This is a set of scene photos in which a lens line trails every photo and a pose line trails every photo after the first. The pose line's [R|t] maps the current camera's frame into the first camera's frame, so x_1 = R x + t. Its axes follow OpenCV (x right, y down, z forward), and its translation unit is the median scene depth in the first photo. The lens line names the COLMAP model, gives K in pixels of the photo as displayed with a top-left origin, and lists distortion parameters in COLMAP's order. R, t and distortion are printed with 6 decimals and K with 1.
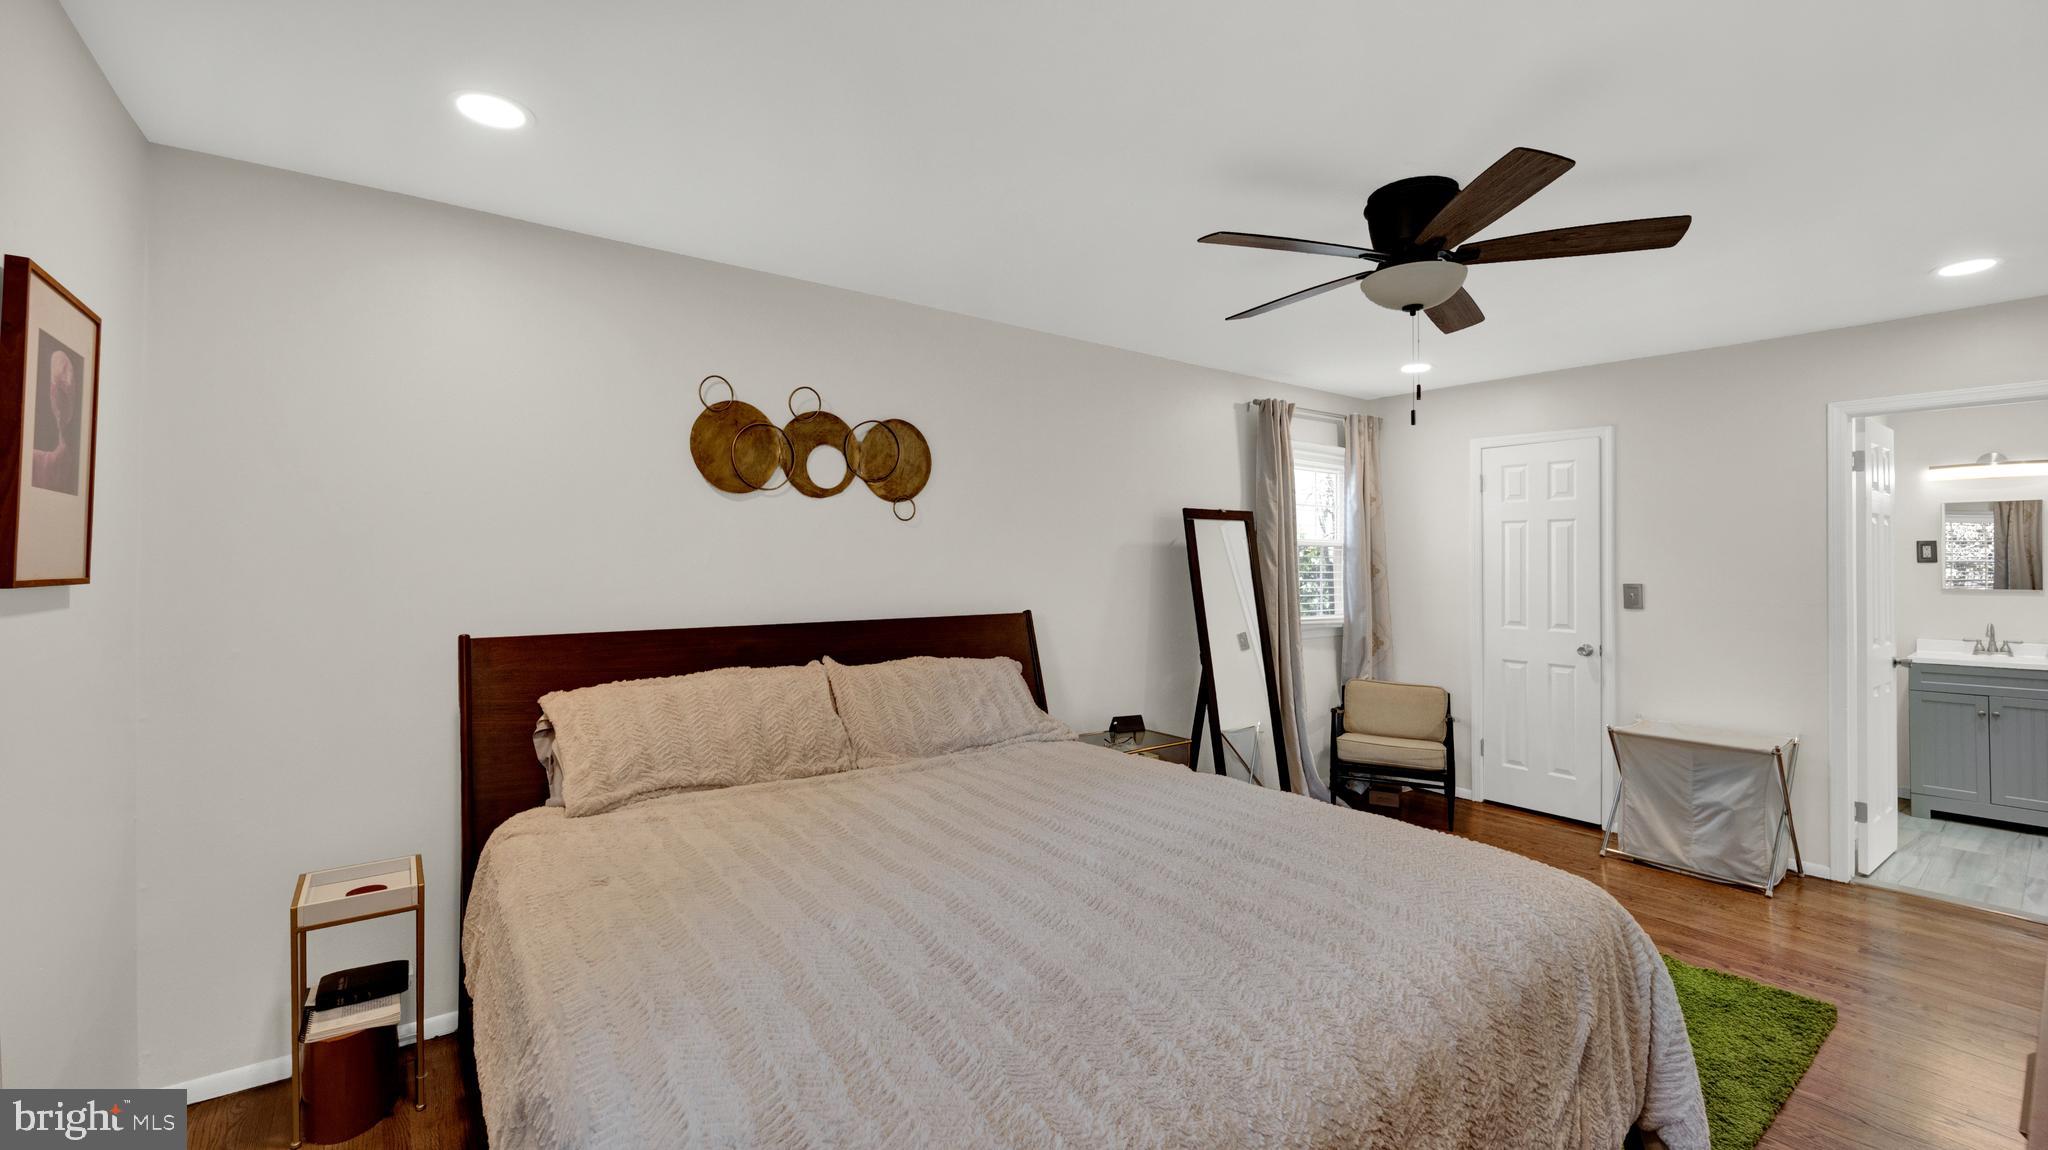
lens RADIAL K [[827.6, 0, 1023.1], [0, 827.6, 557.4], [0, 0, 1]] dist [-0.018849, -0.001776]
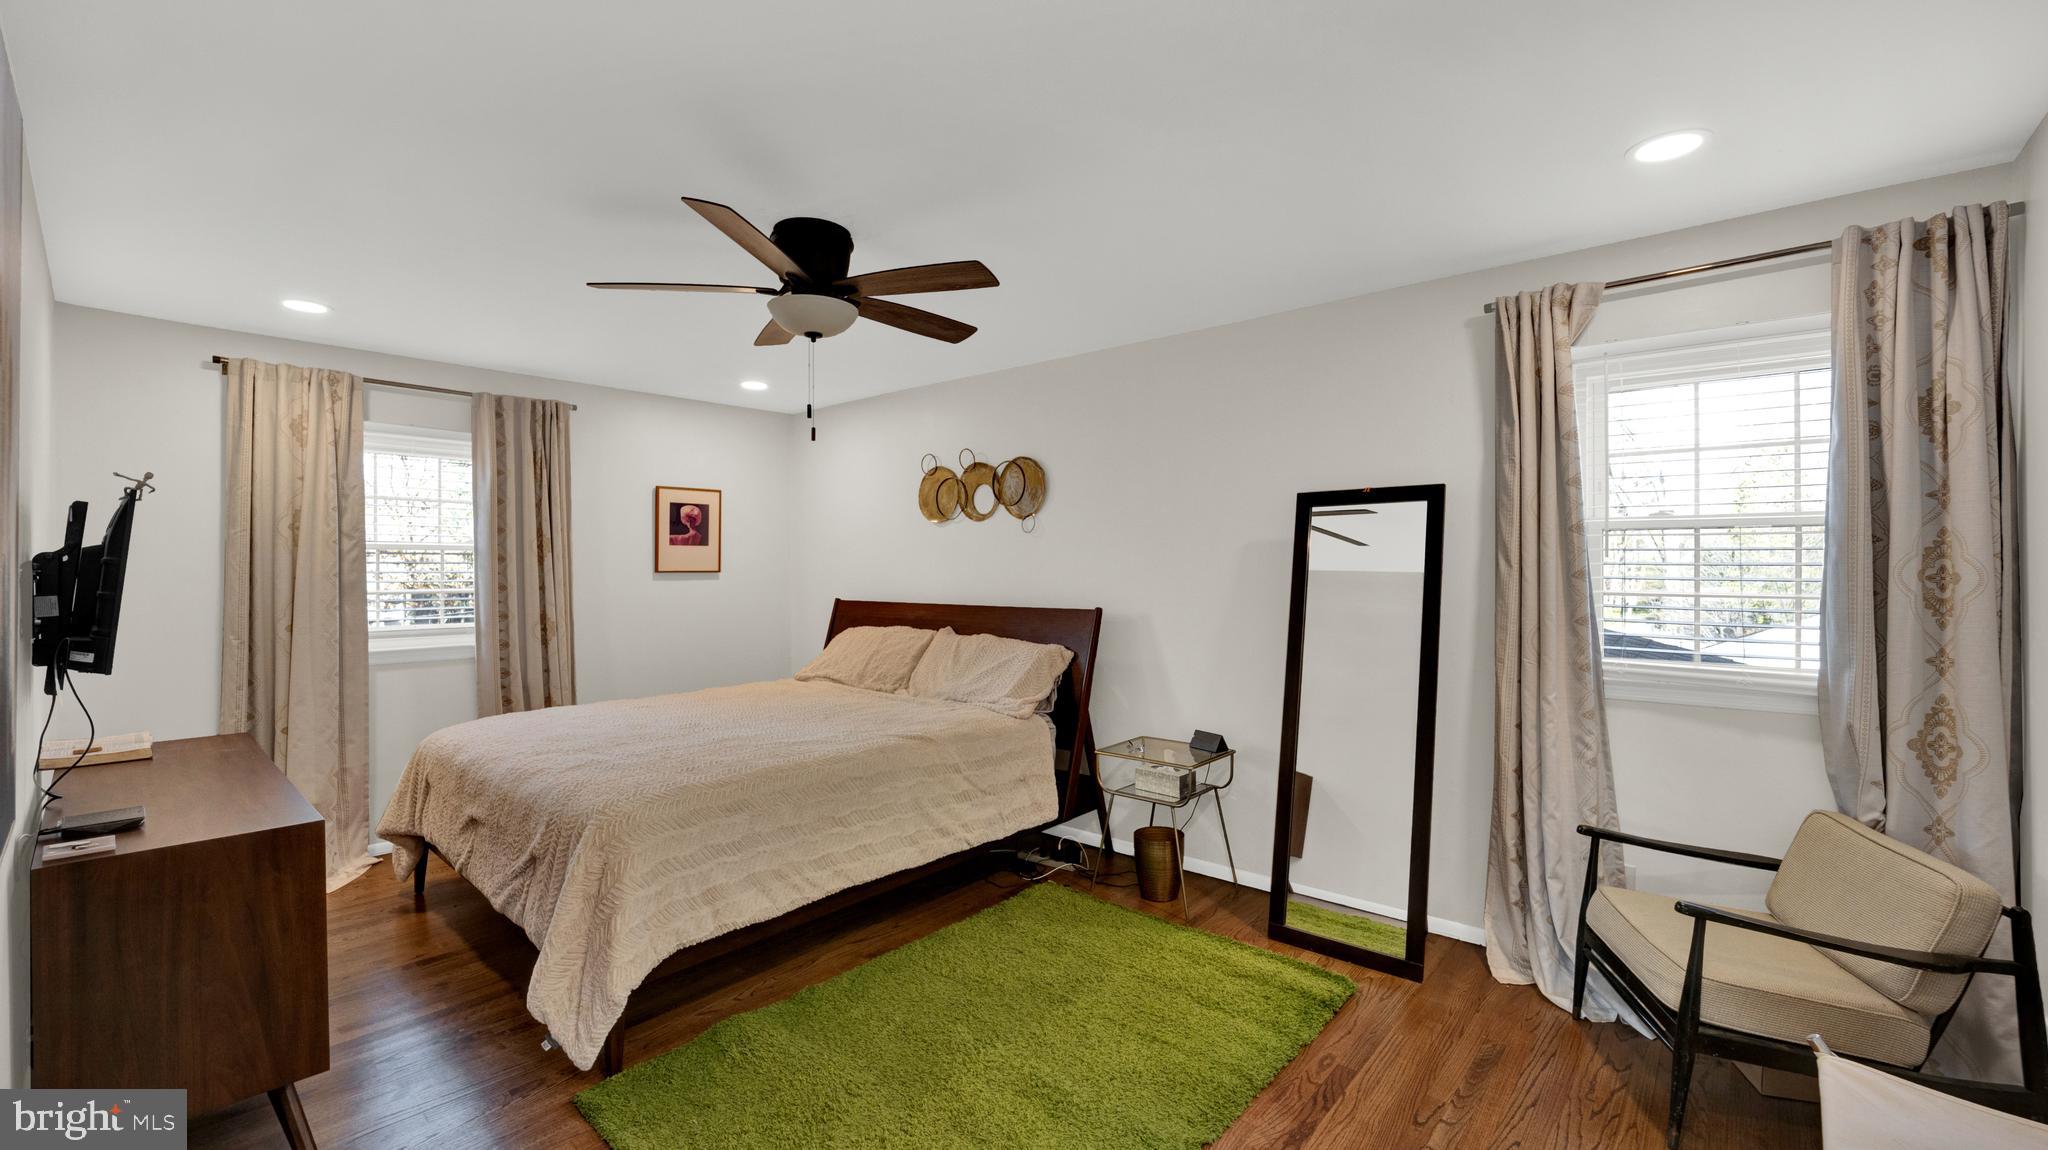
lens RADIAL K [[827.6, 0, 1027.8], [0, 827.6, 573.7], [0, 0, 1]] dist [-0.018849, -0.001776]
pose [[0.232449, 0.003103, -0.972604, 1.196778], [0.005818, 0.999973, 0.004581, 0.014422], [0.972591, -0.006723, 0.232424, 0.738429]]
